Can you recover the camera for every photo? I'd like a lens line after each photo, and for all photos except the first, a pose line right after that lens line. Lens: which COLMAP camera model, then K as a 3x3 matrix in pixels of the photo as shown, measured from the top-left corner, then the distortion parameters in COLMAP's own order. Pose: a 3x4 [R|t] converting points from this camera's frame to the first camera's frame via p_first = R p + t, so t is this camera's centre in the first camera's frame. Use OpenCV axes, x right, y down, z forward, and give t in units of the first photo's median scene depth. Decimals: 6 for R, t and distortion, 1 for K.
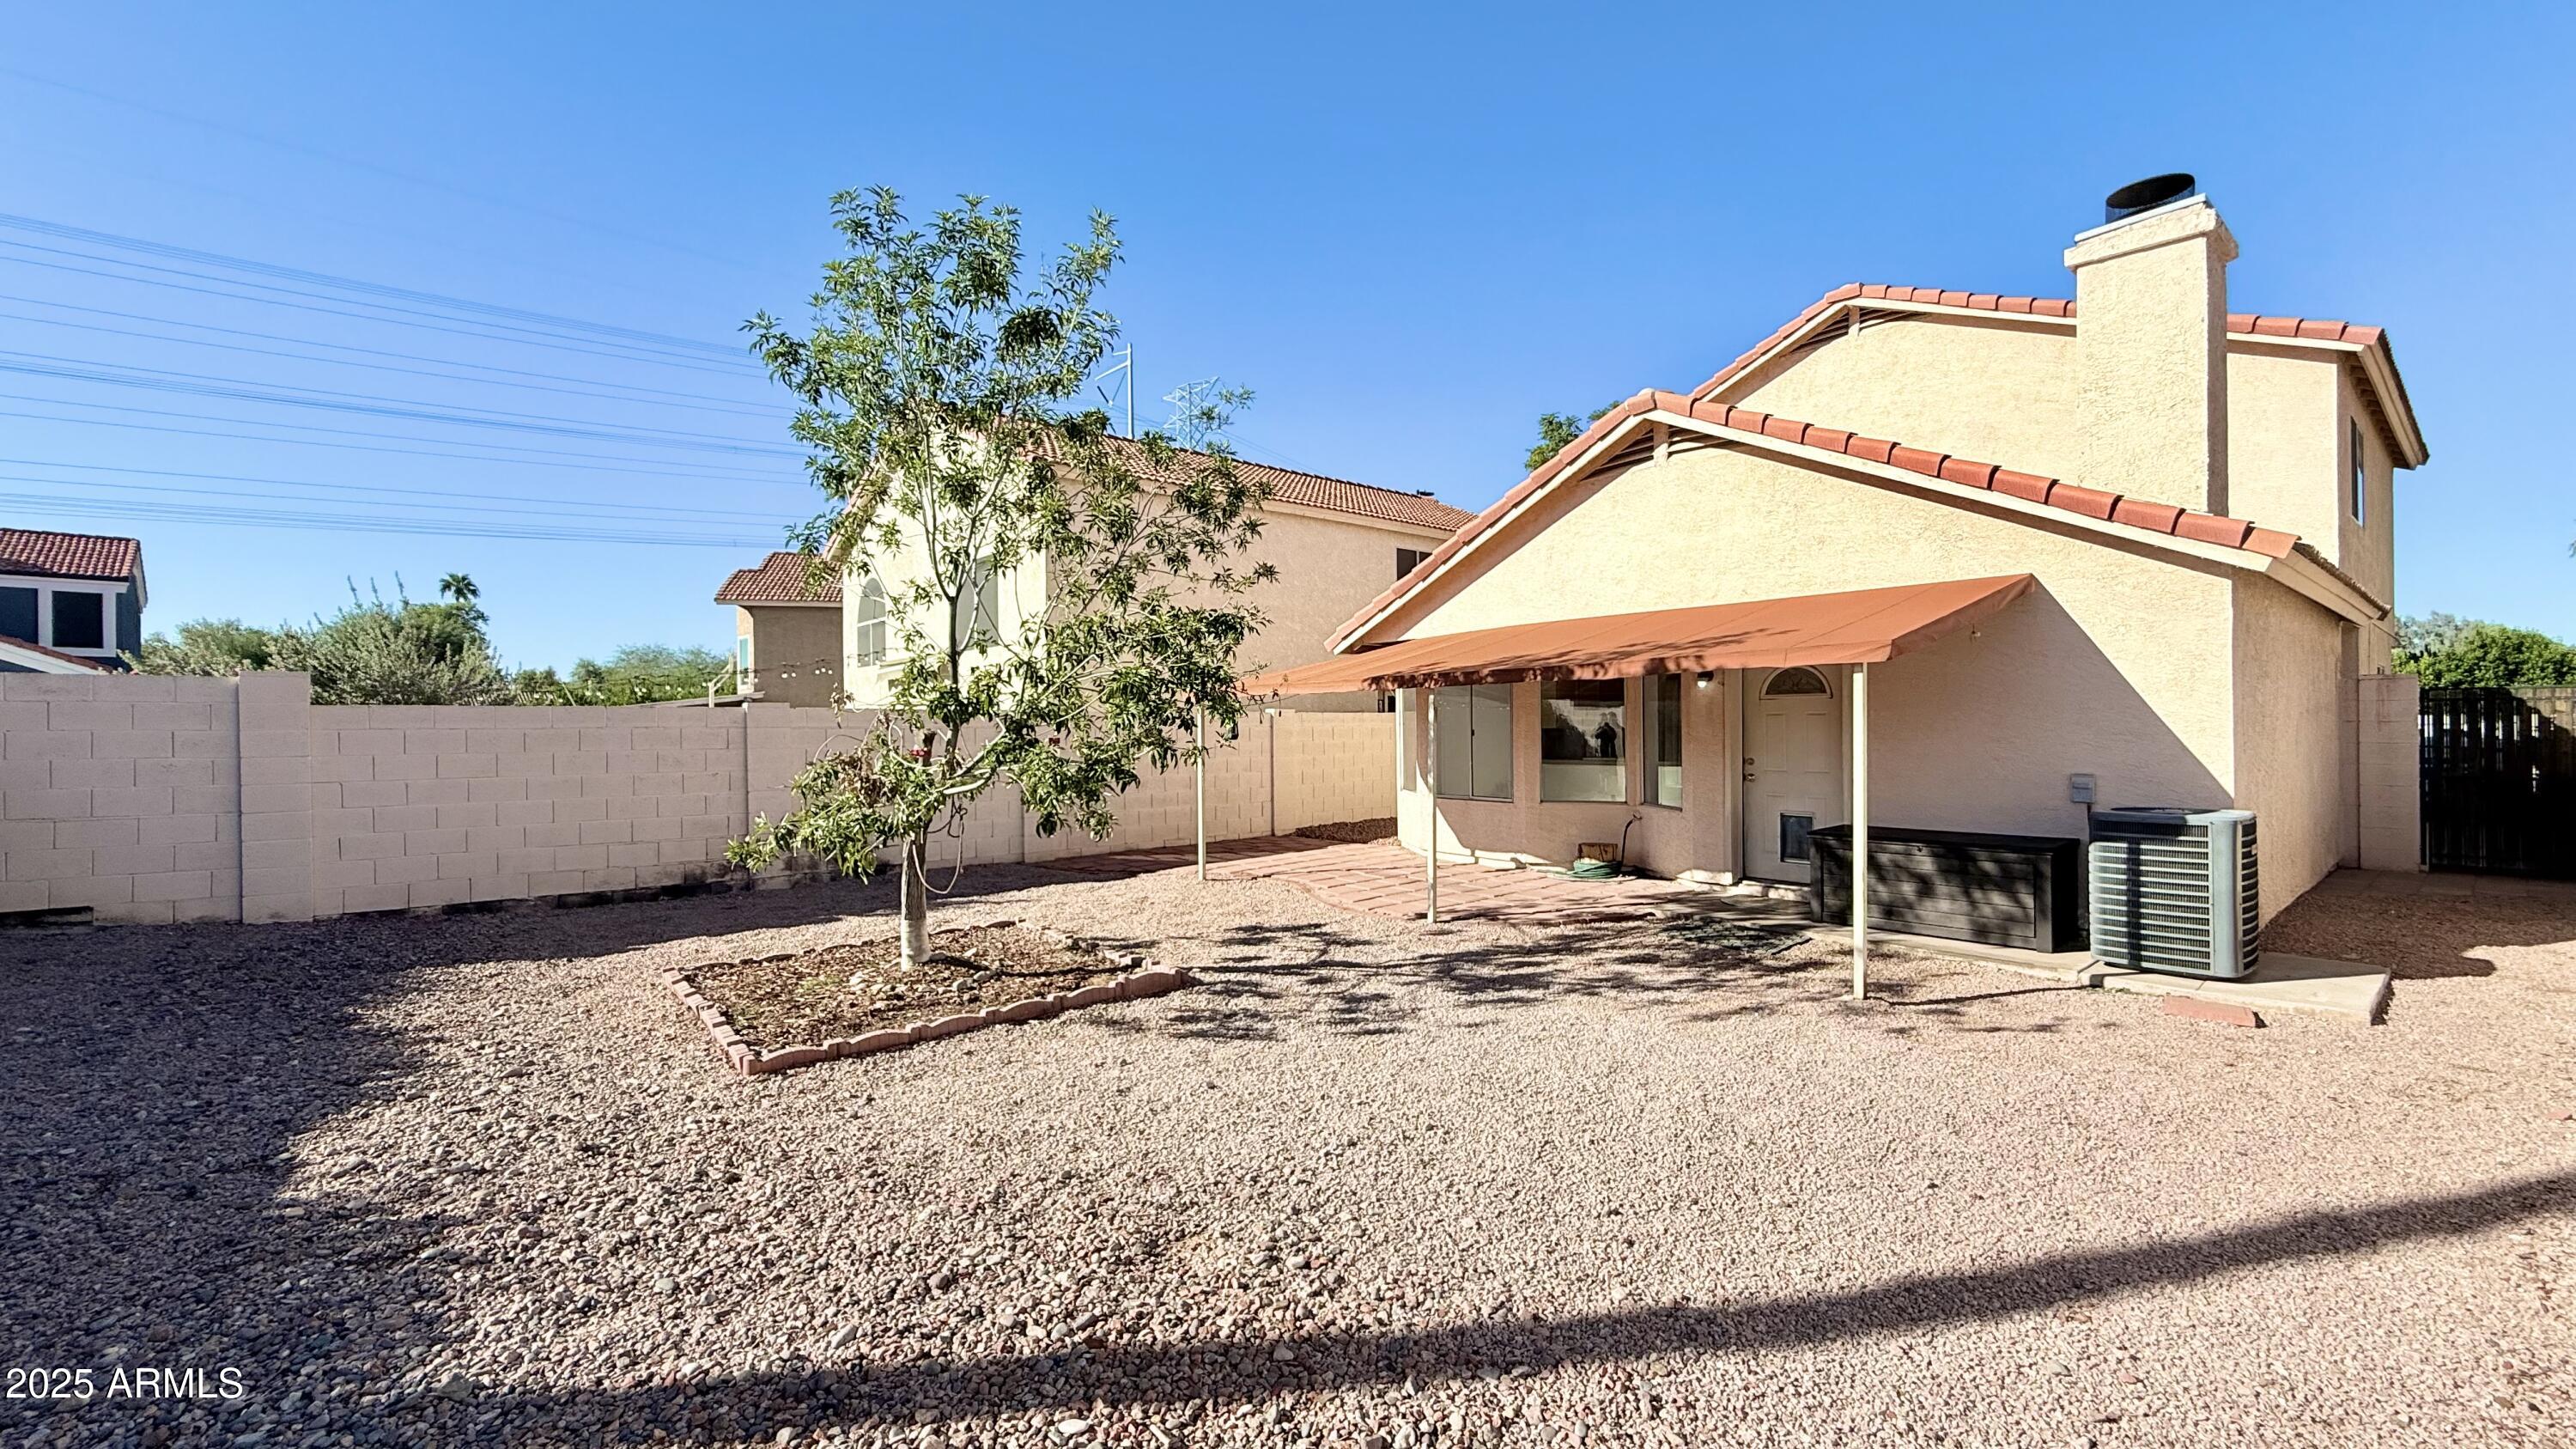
lens RADIAL K [[1024.9, 0, 1288.0], [0, 1024.9, 724.5], [0, 0, 1]] dist [0.000883, -0.000033]
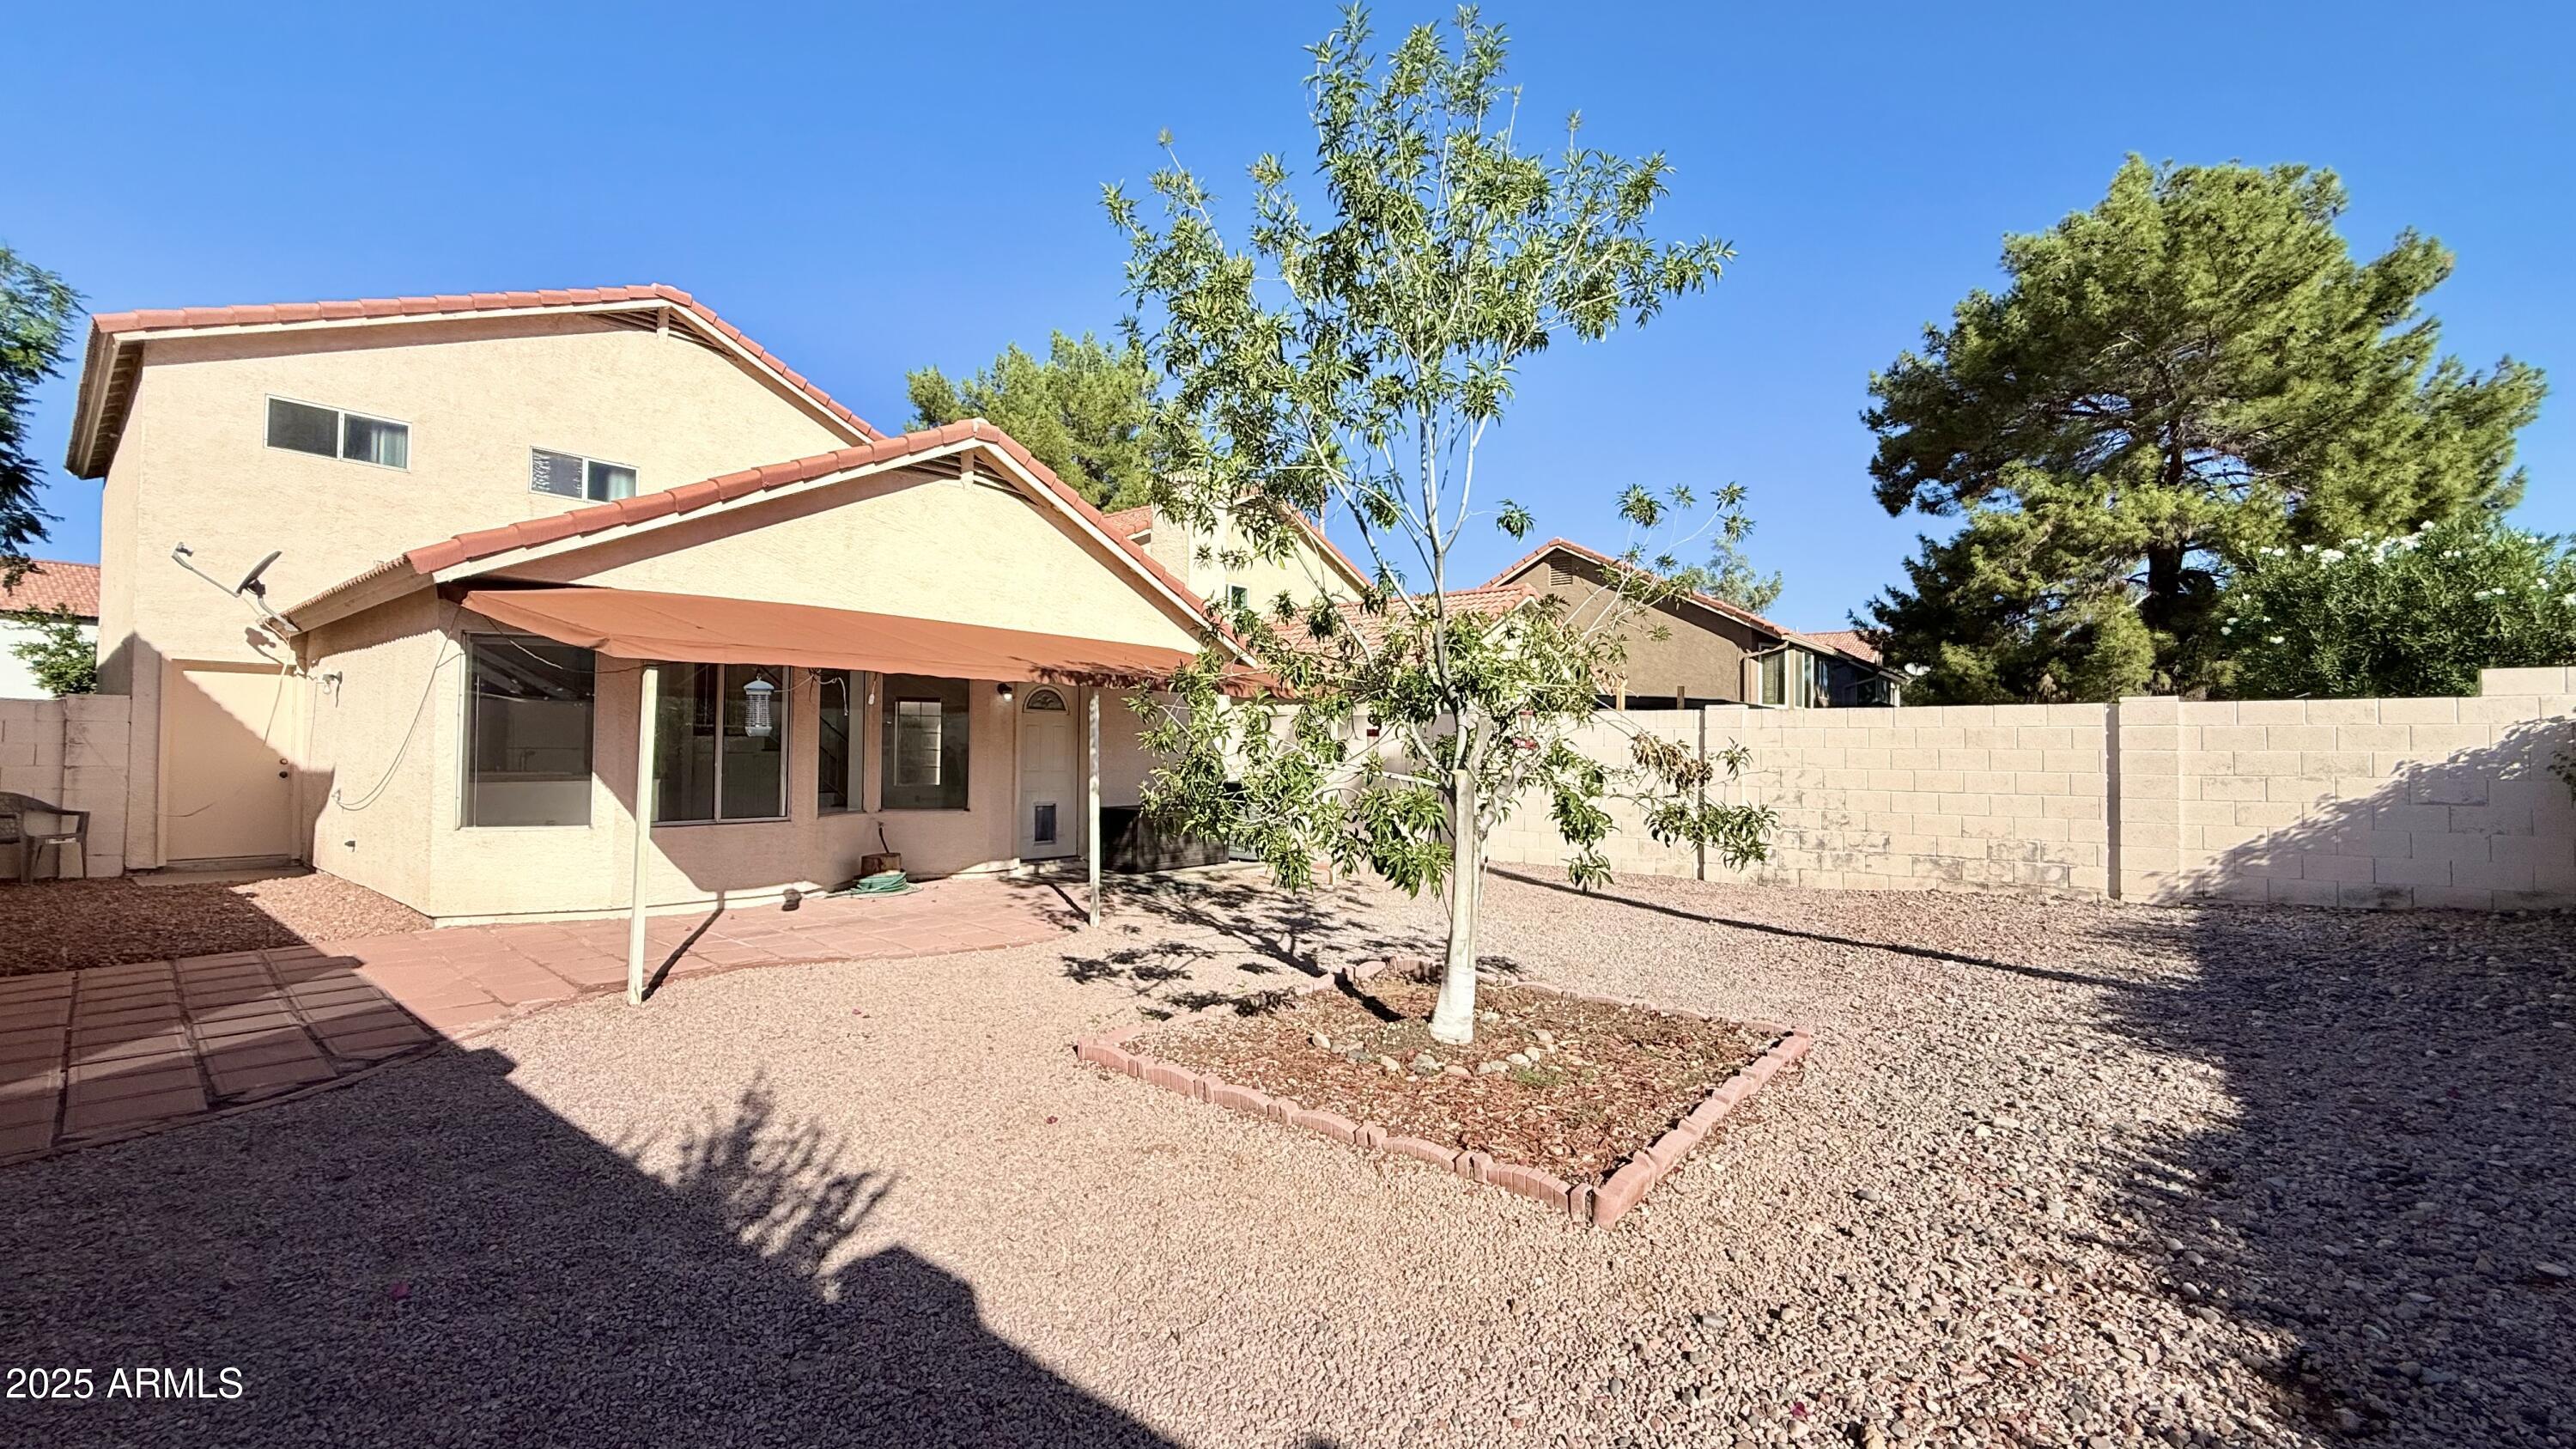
lens RADIAL K [[1024.9, 0, 1288.0], [0, 1024.9, 724.5], [0, 0, 1]] dist [0.000883, -0.000033]
pose [[-0.192561, 0.034875, 0.980665, -0.652976], [-0.005707, 0.999312, -0.036659, 0.026942], [-0.981268, -0.012656, -0.192229, 0.765612]]
